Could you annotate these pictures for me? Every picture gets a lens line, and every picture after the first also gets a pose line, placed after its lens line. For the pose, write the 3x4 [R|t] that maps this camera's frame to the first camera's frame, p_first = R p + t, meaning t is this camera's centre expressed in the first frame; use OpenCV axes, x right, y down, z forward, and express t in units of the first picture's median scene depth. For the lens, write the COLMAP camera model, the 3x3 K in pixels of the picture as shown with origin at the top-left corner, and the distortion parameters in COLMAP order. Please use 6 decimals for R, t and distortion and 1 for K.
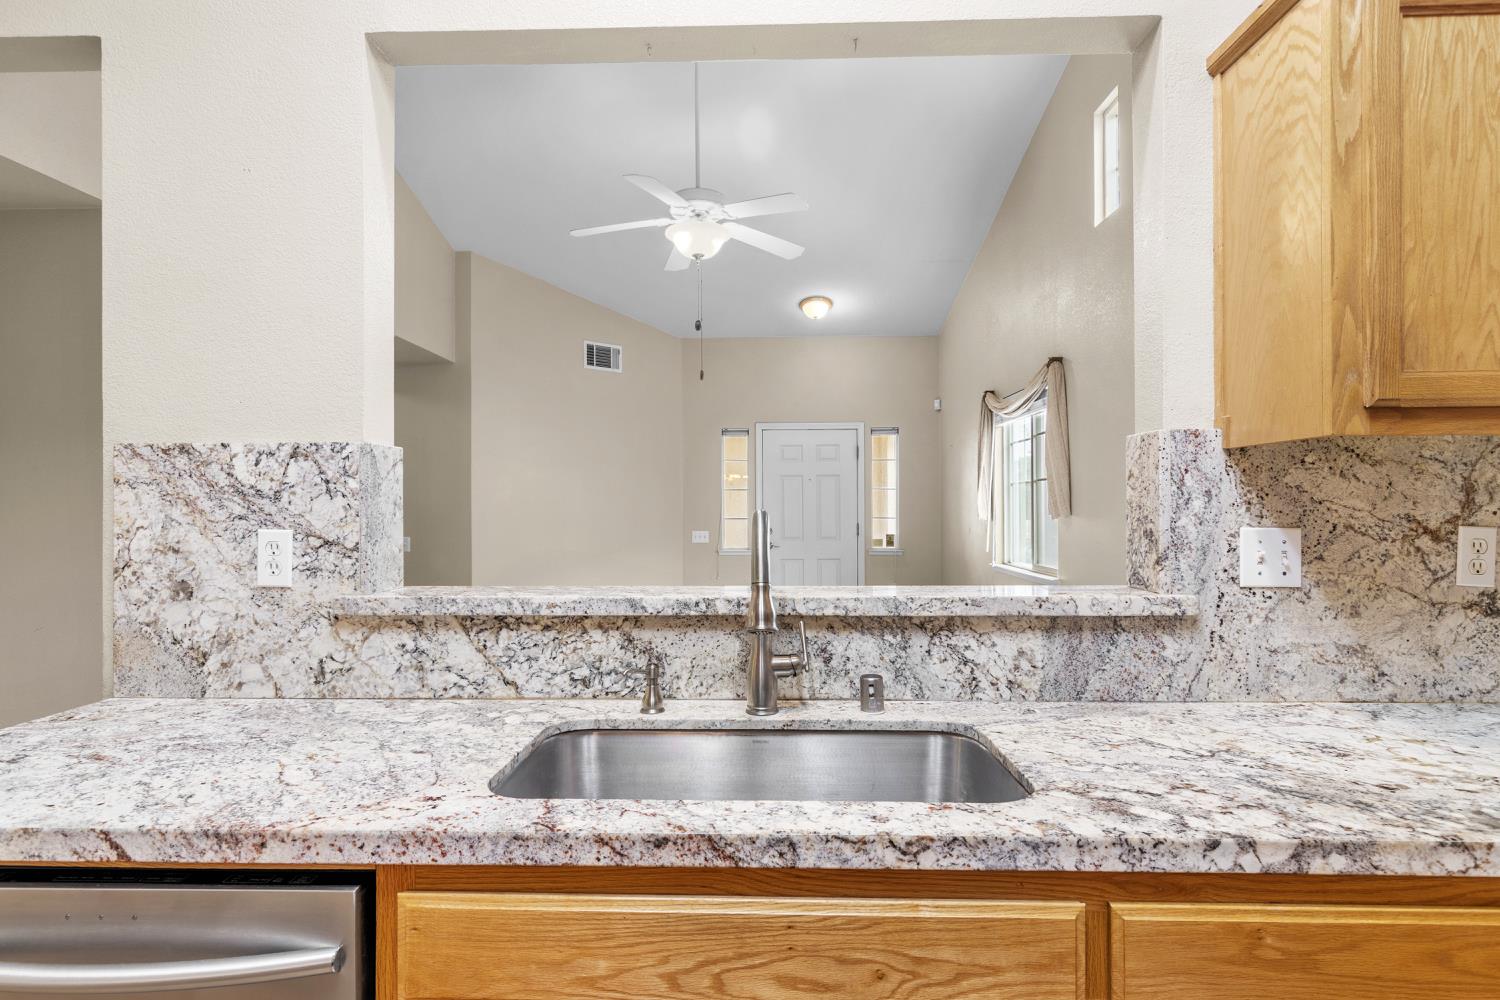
lens RADIAL K [[772.9, 0, 746.2], [0, 772.9, 501.0], [0, 0, 1]] dist [-0.000366, 0.000473]
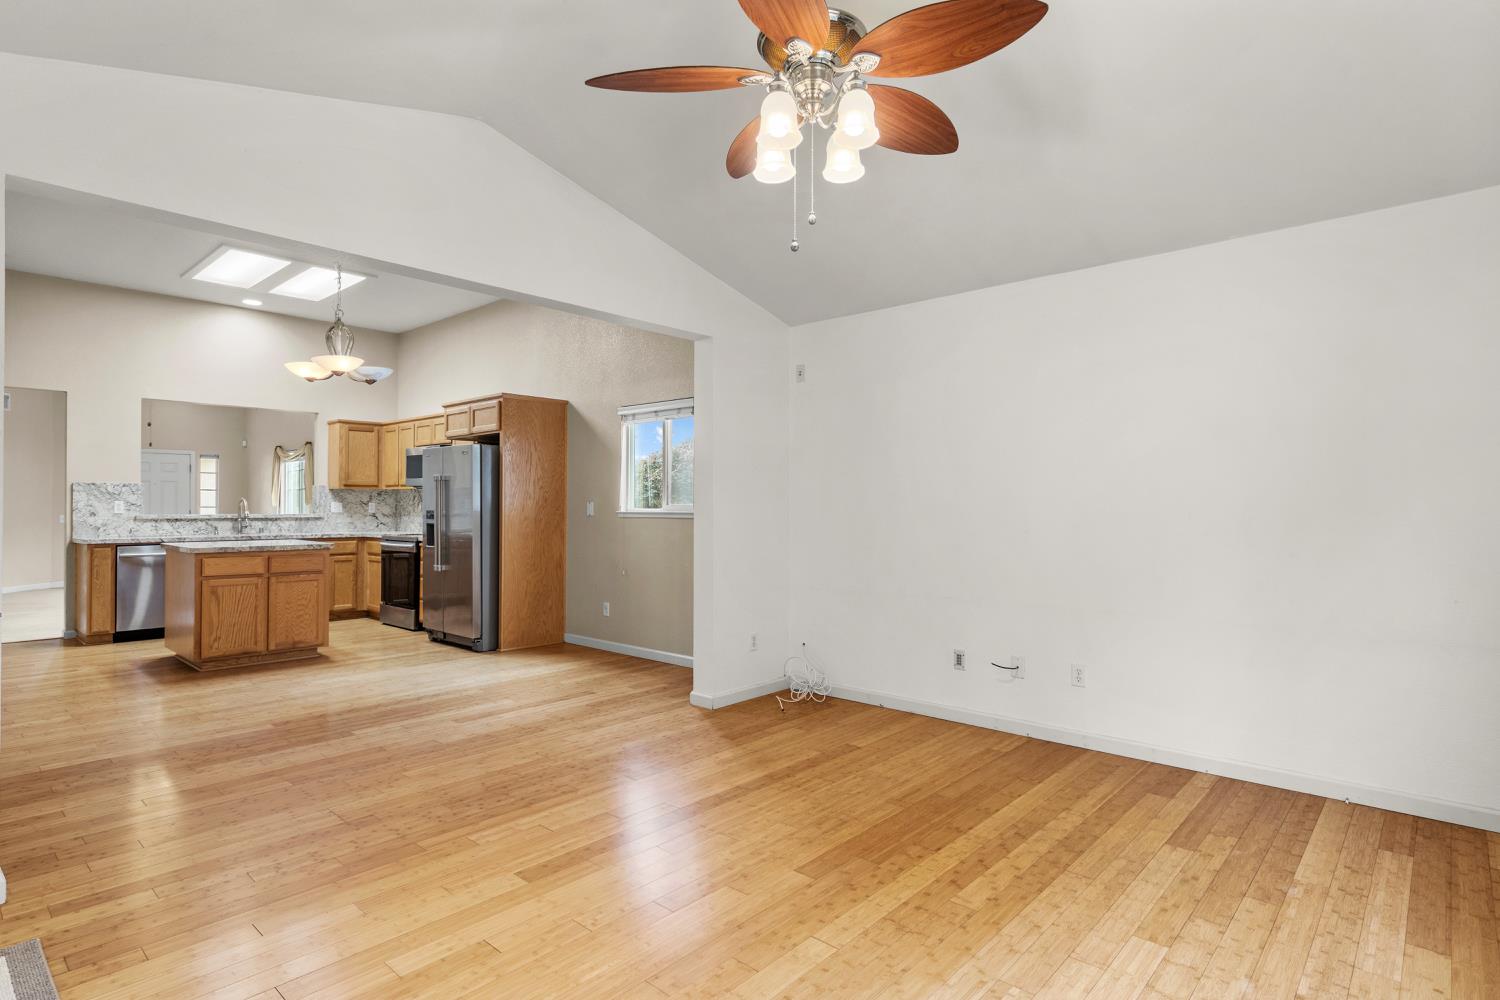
lens RADIAL K [[772.9, 0, 746.2], [0, 772.9, 501.0], [0, 0, 1]] dist [-0.000366, 0.000473]
pose [[0.649728, 0.009612, 0.760106, -1.727744], [-0.010560, 0.999938, -0.003619, 0.011158], [-0.760094, -0.005676, 0.649789, -5.064197]]
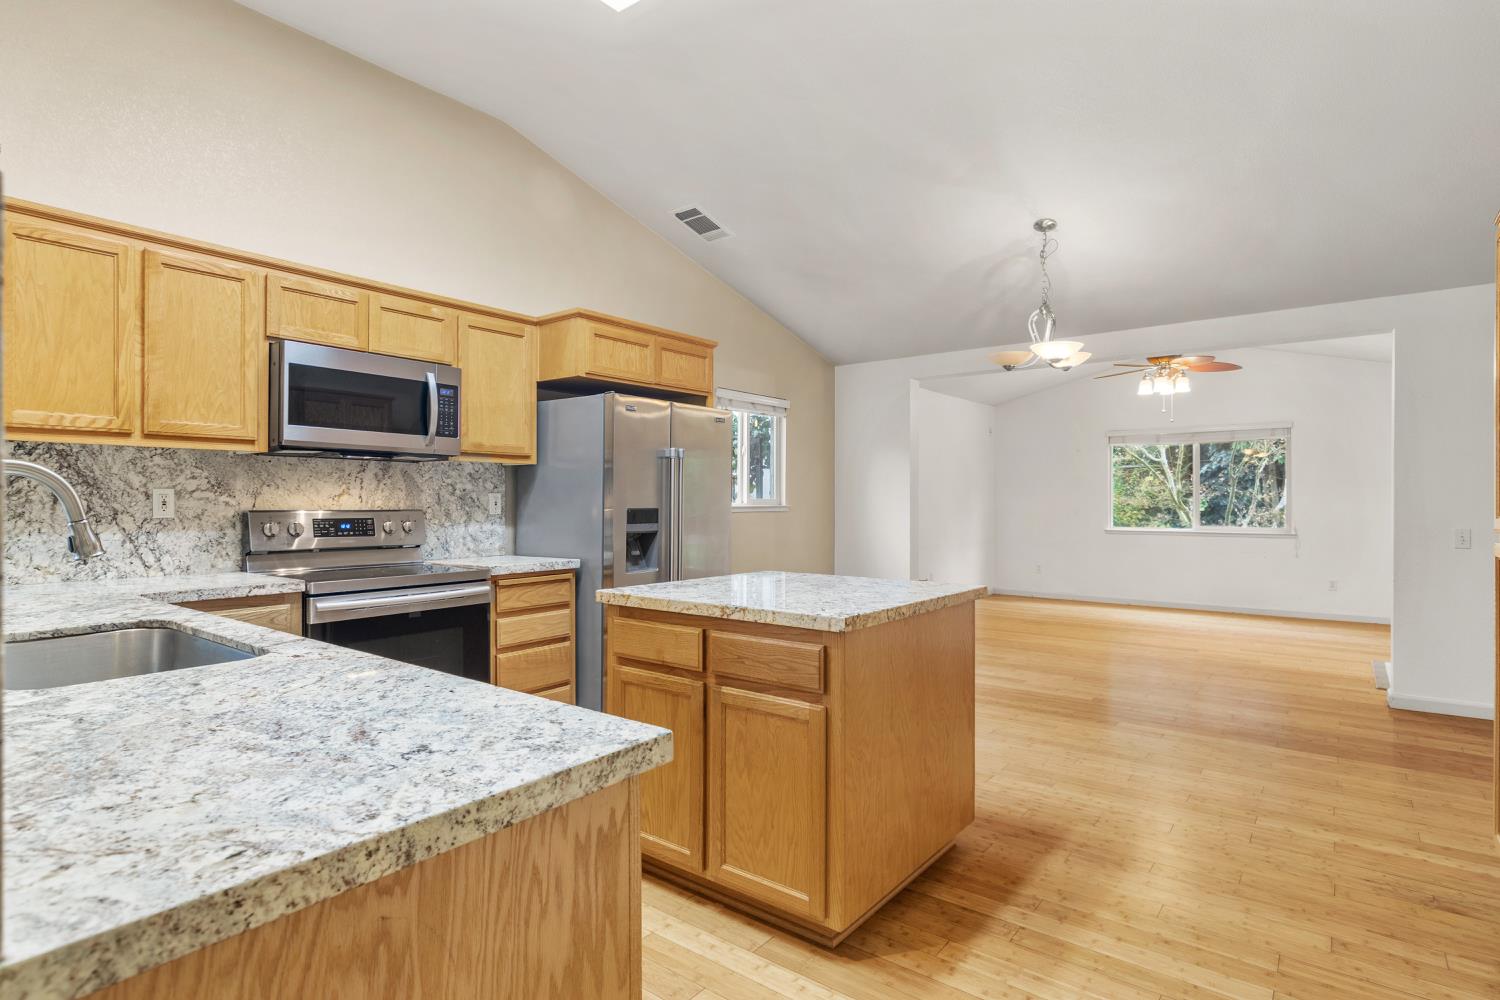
lens RADIAL K [[772.9, 0, 746.2], [0, 772.9, 501.0], [0, 0, 1]] dist [-0.000366, 0.000473]
pose [[-0.805201, 0.001198, 0.593001, -1.278116], [-0.004112, 0.999963, -0.007603, 0.063524], [-0.592988, -0.008560, -0.805166, 1.059296]]
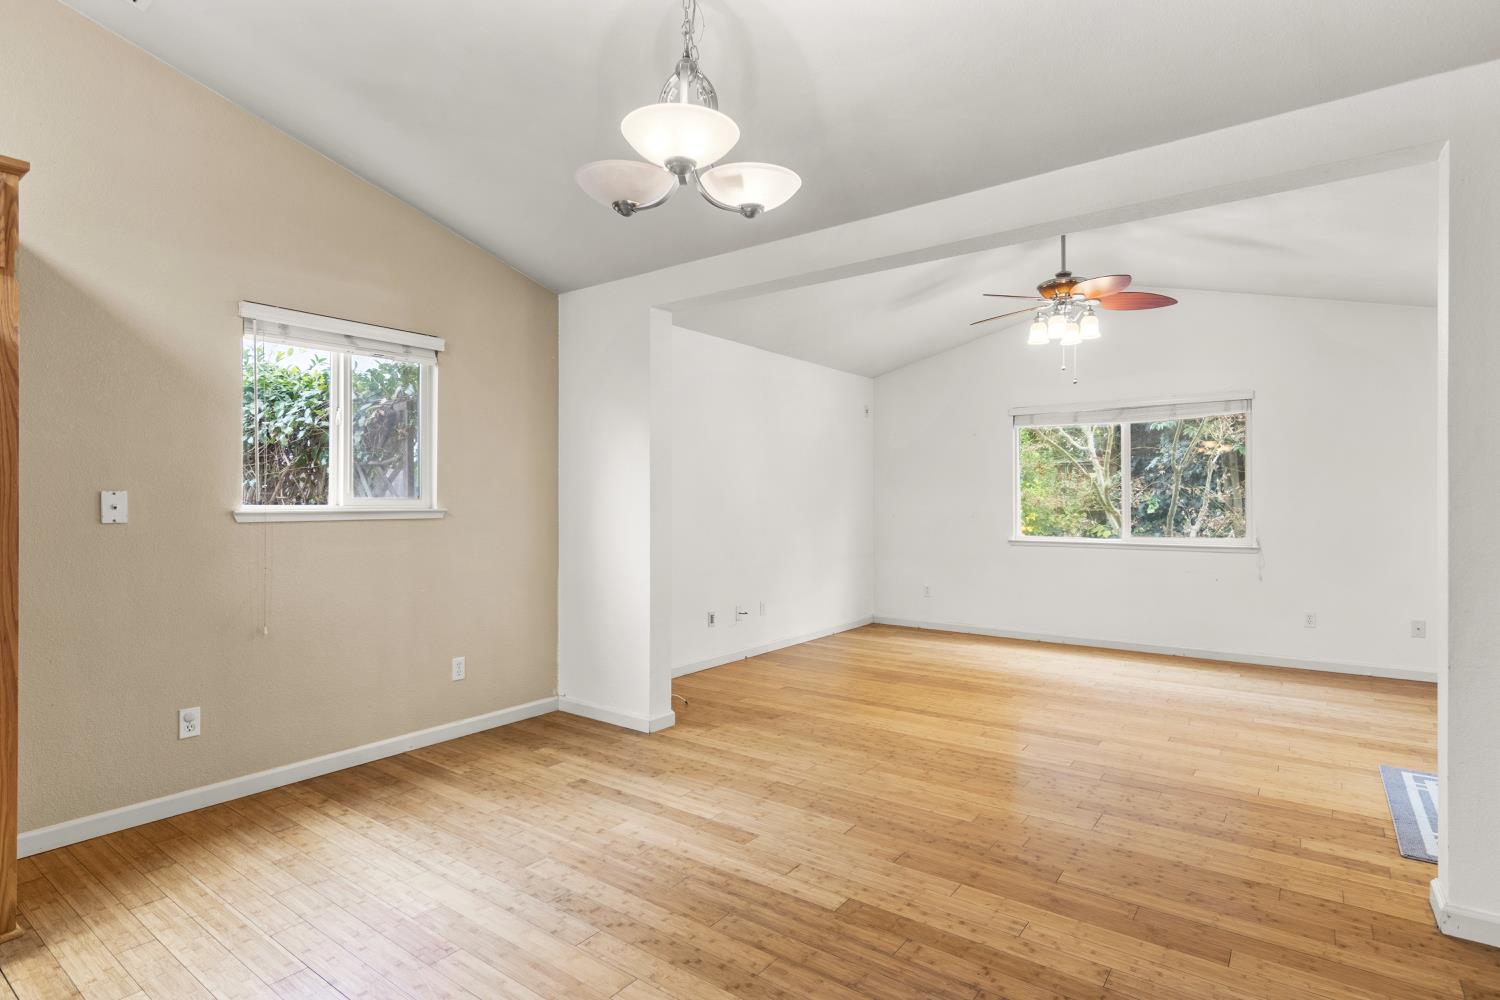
lens RADIAL K [[760.8, 0, 750.0], [0, 760.8, 500.0], [0, 0, 1]] dist [0.001672, 0.000886]
pose [[-0.818446, 0.003287, 0.574574, -1.273351], [-0.003450, 0.999938, -0.010634, 0.048074], [-0.574573, -0.010686, -0.818384, -0.900554]]
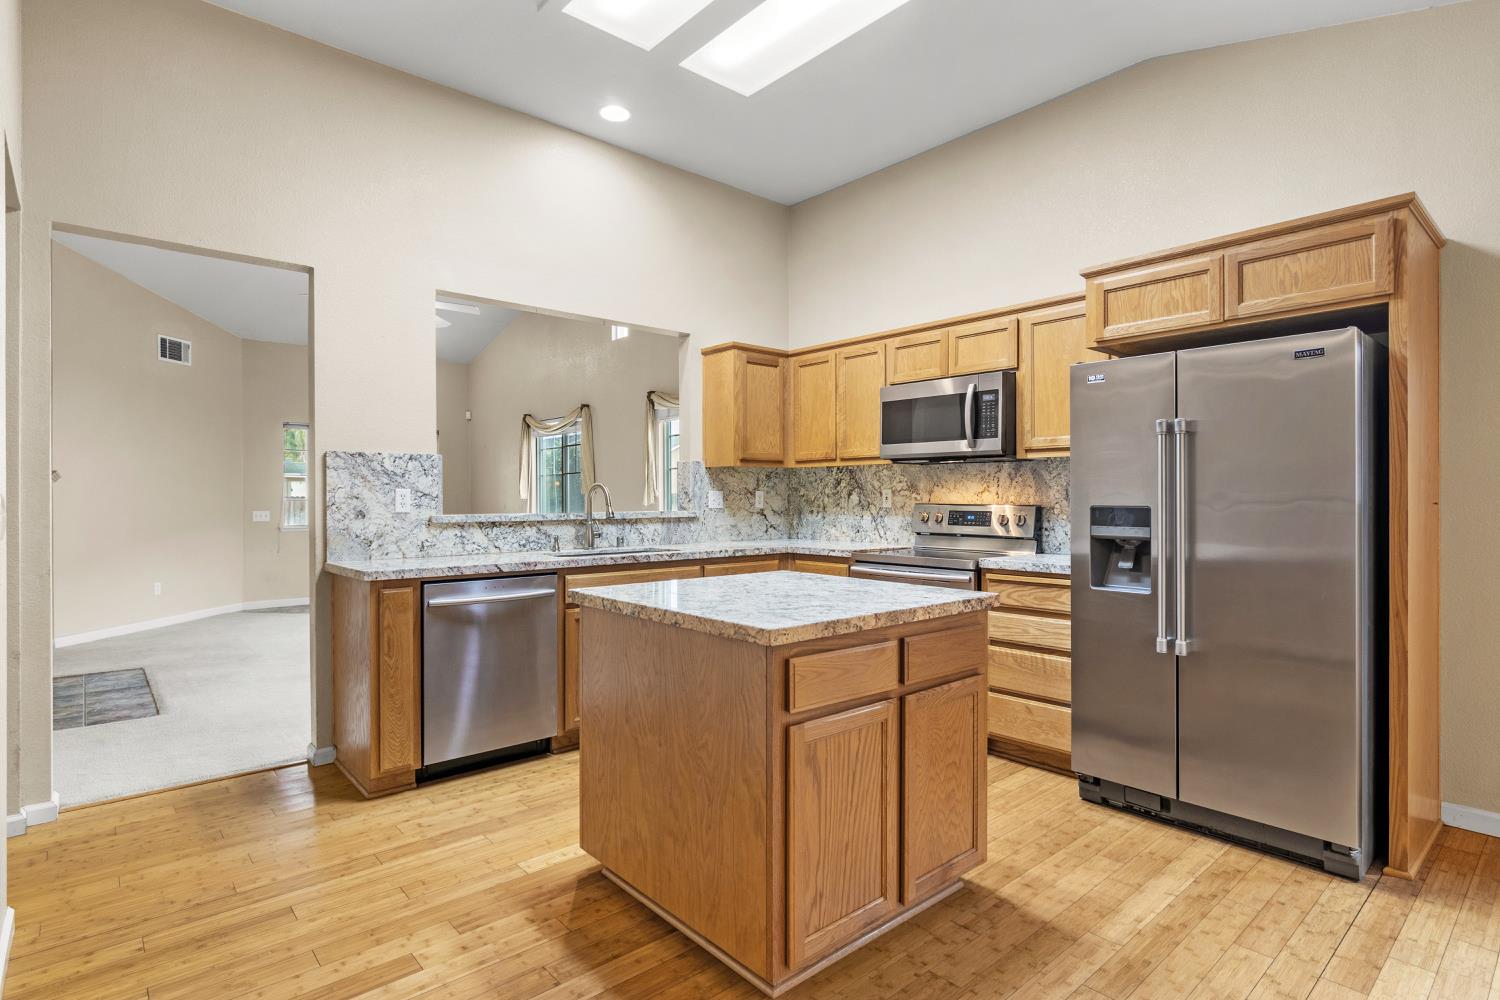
lens RADIAL K [[760.8, 0, 750.0], [0, 760.8, 500.0], [0, 0, 1]] dist [0.001672, 0.000886]
pose [[0.732095, -0.000878, 0.681202, -1.450967], [-0.006262, 0.999948, 0.008018, 0.045553], [-0.681174, -0.010136, 0.732051, -1.511722]]
